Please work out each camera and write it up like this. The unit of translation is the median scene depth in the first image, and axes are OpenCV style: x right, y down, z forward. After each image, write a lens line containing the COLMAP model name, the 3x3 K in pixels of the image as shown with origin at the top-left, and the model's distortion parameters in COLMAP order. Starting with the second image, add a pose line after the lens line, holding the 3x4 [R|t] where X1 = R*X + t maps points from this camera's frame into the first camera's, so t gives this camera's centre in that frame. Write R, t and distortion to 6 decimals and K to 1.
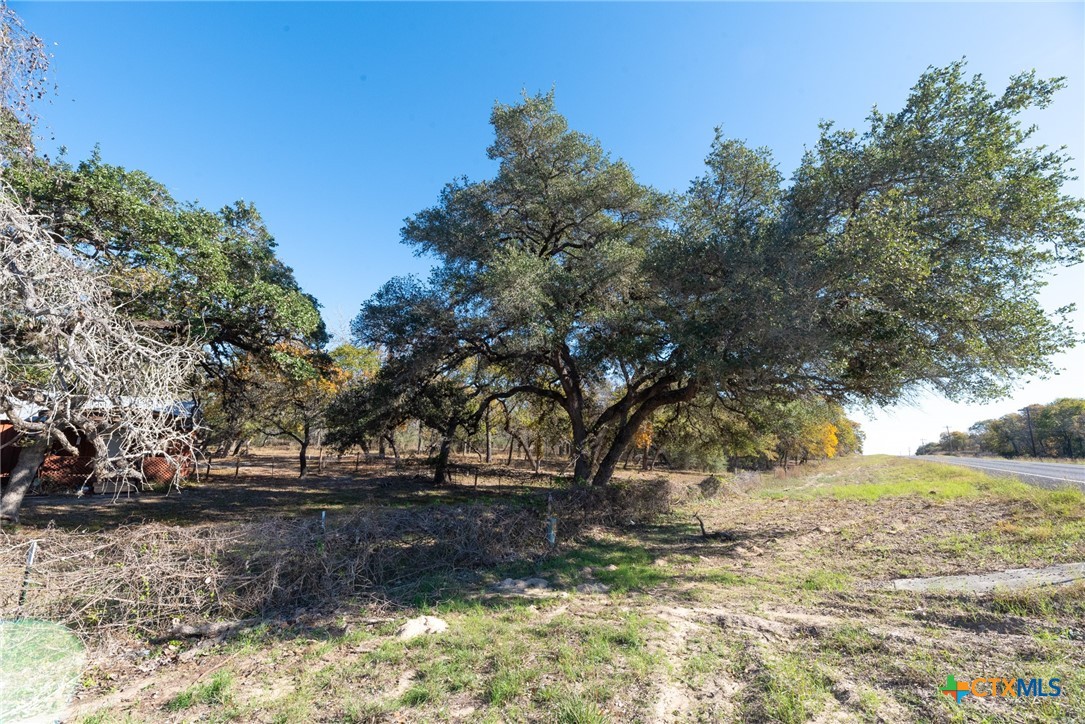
lens RADIAL K [[438.1, 0, 542.3], [0, 438.1, 359.7], [0, 0, 1]] dist [-0.001469, 0.000008]
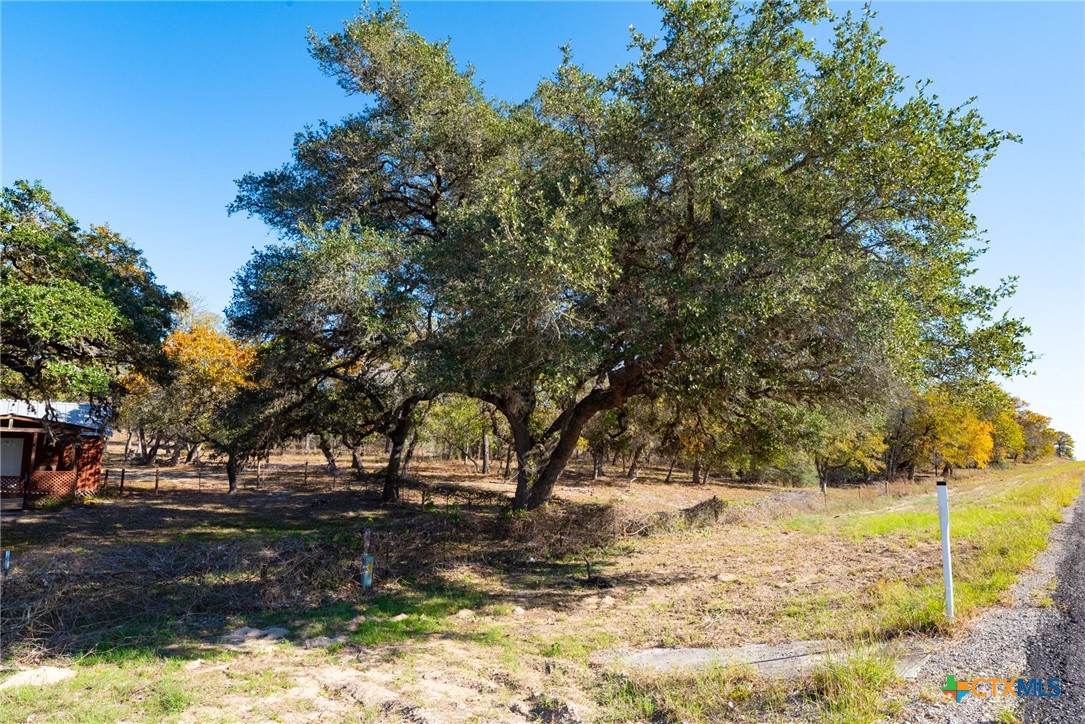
lens RADIAL K [[592.2, 0, 542.8], [0, 592.2, 363.9], [0, 0, 1]] dist [0.003168, -0.000362]
pose [[0.991134, -0.019454, -0.131437, 0.222979], [0.026859, 0.998136, 0.054801, -0.021280], [0.130125, -0.057846, 0.989809, -0.015486]]
